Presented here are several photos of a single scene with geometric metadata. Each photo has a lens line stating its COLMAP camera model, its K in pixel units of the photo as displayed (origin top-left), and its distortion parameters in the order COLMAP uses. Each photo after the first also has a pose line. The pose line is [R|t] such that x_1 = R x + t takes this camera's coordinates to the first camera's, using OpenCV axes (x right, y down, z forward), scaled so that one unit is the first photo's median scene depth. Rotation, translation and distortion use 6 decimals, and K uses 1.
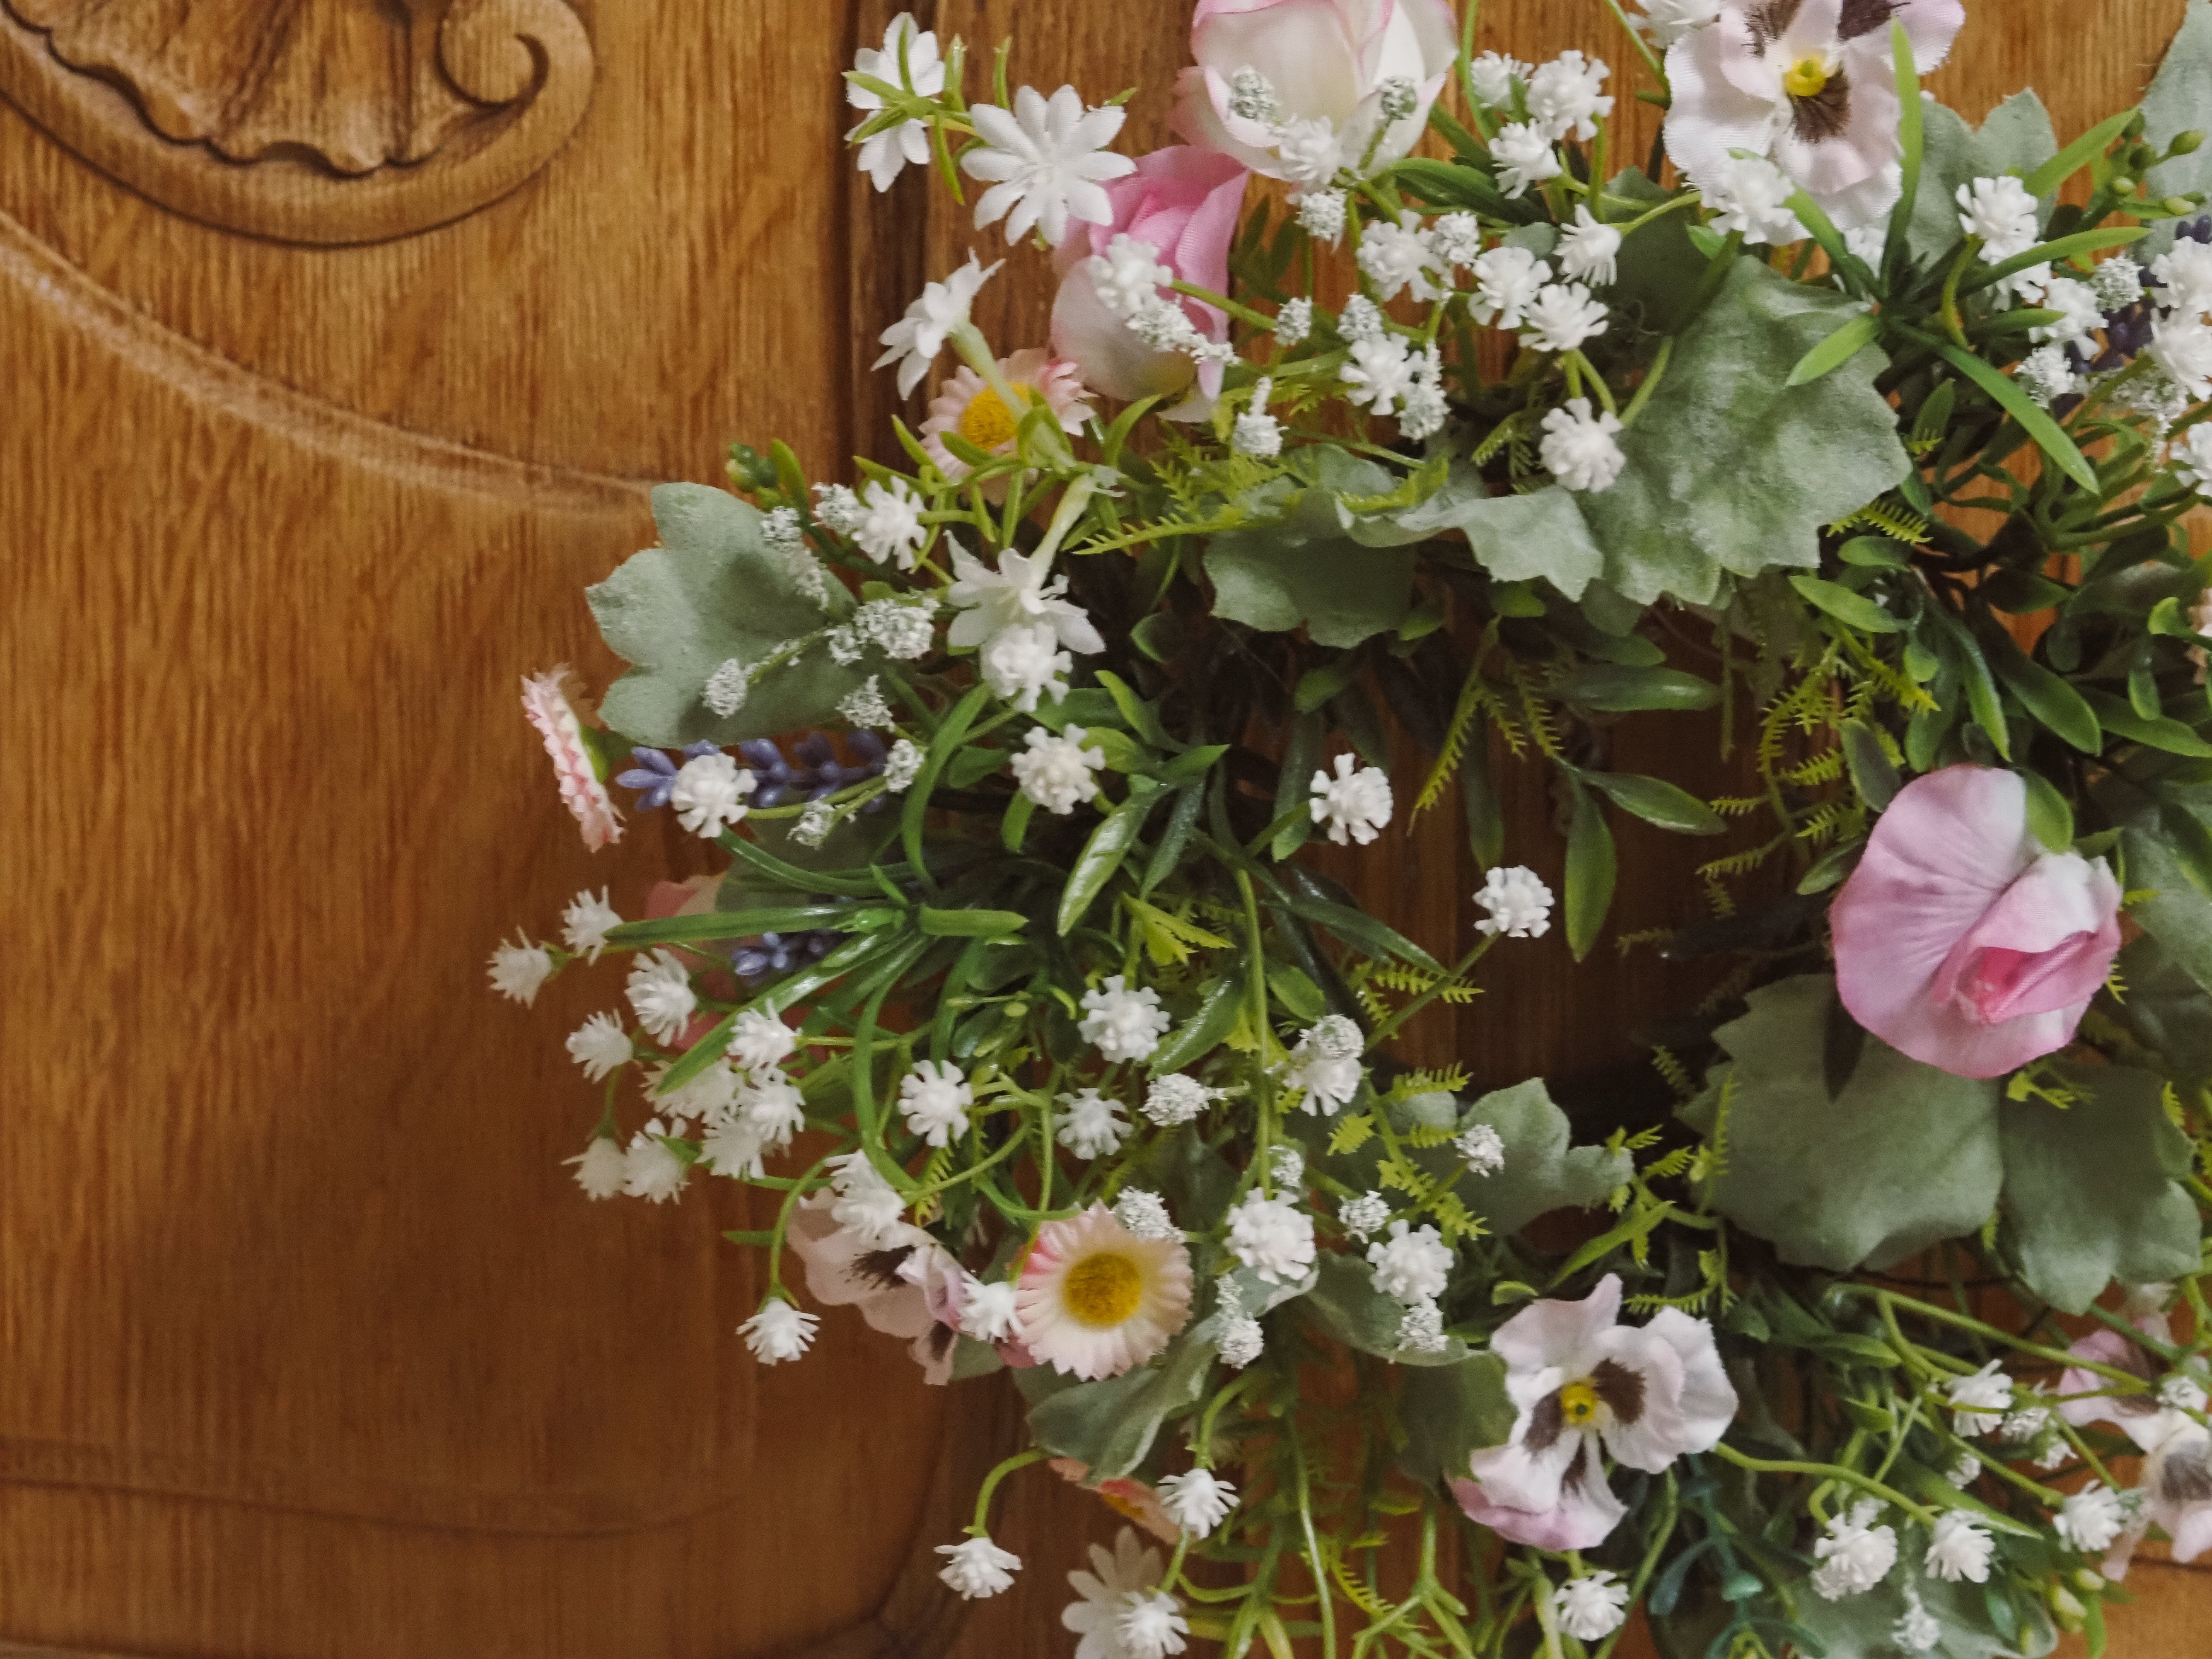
lens RADIAL K [[6533.1, 0, 1139.0], [0, 6533.1, 786.6], [0, 0, 1]] dist [0.361547, 0.000000]
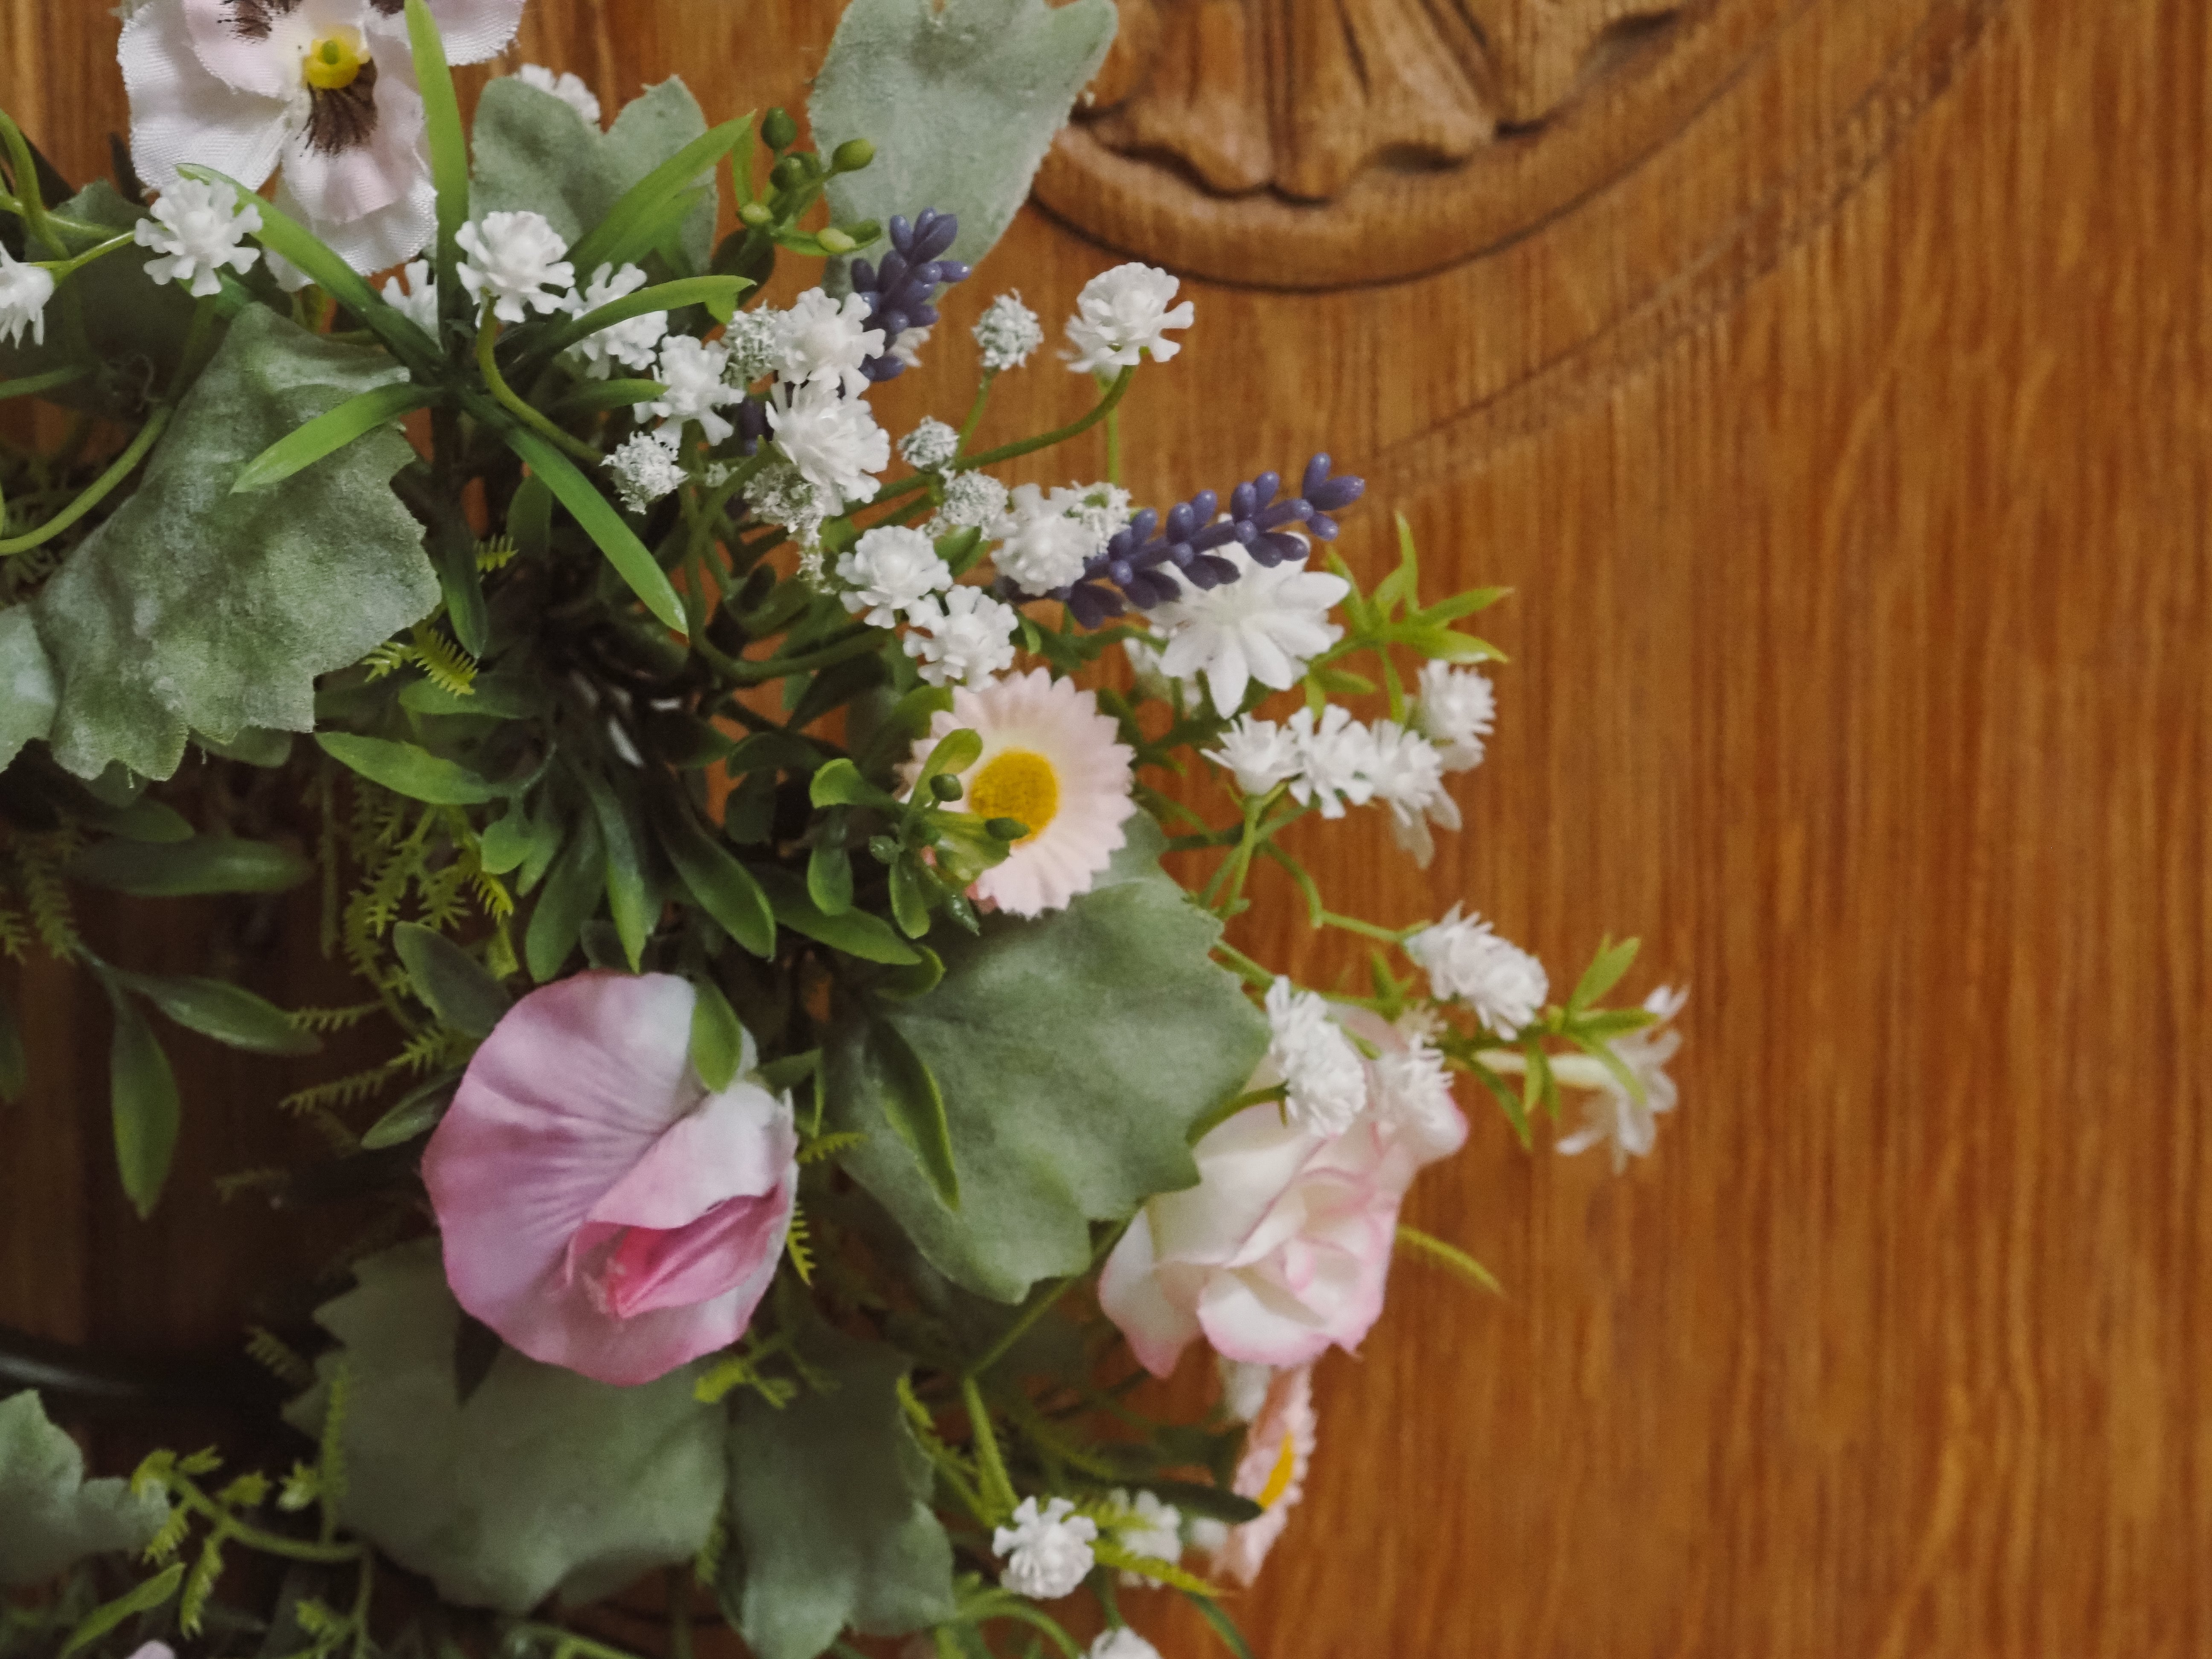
lens RADIAL K [[6533.1, 0, 1067.4], [0, 6533.1, 767.0], [0, 0, 1]] dist [0.361547, 0.000000]
pose [[0.999538, 0.001203, -0.030385, 0.206737], [-0.000276, 0.999536, 0.030470, -0.050965], [0.030408, -0.030448, 0.999074, 0.256655]]
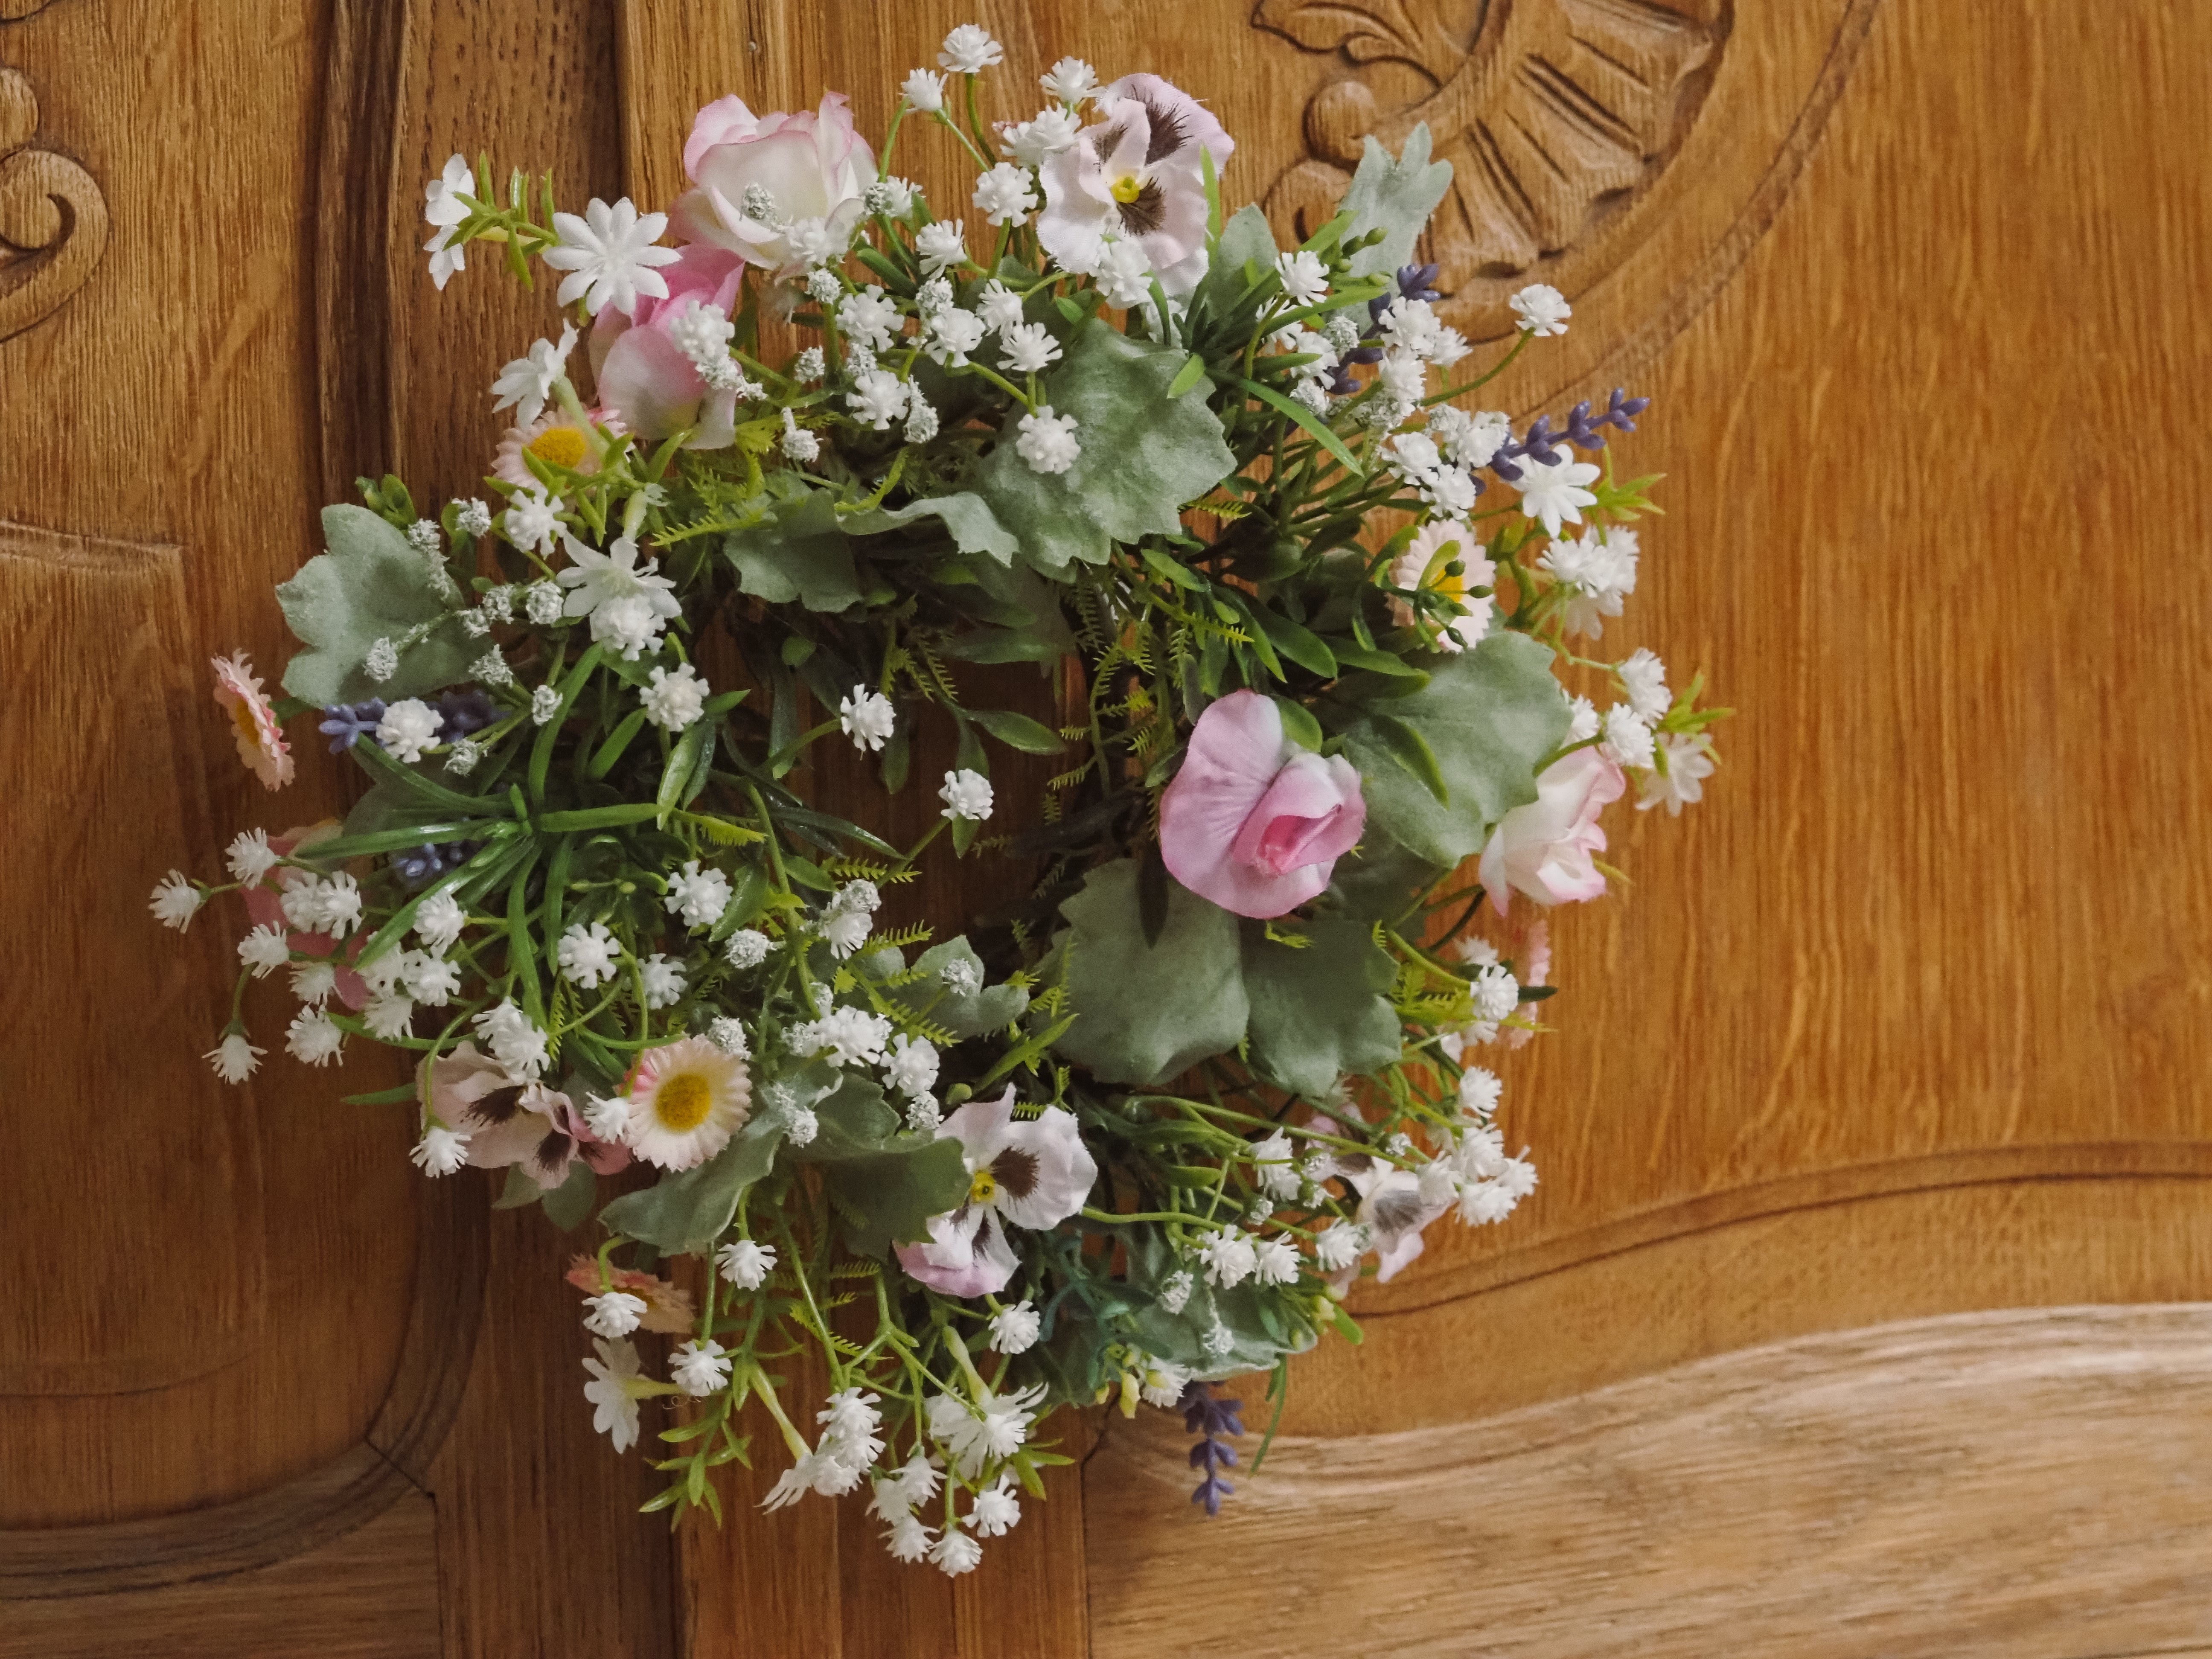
lens RADIAL K [[6533.1, 0, 1127.7], [0, 6533.1, 780.6], [0, 0, 1]] dist [0.361547, 0.000000]
pose [[0.947745, -0.045190, 0.315812, -0.337286], [0.066721, 0.996102, -0.057696, 0.094740], [-0.311974, 0.075752, 0.947066, -0.290904]]
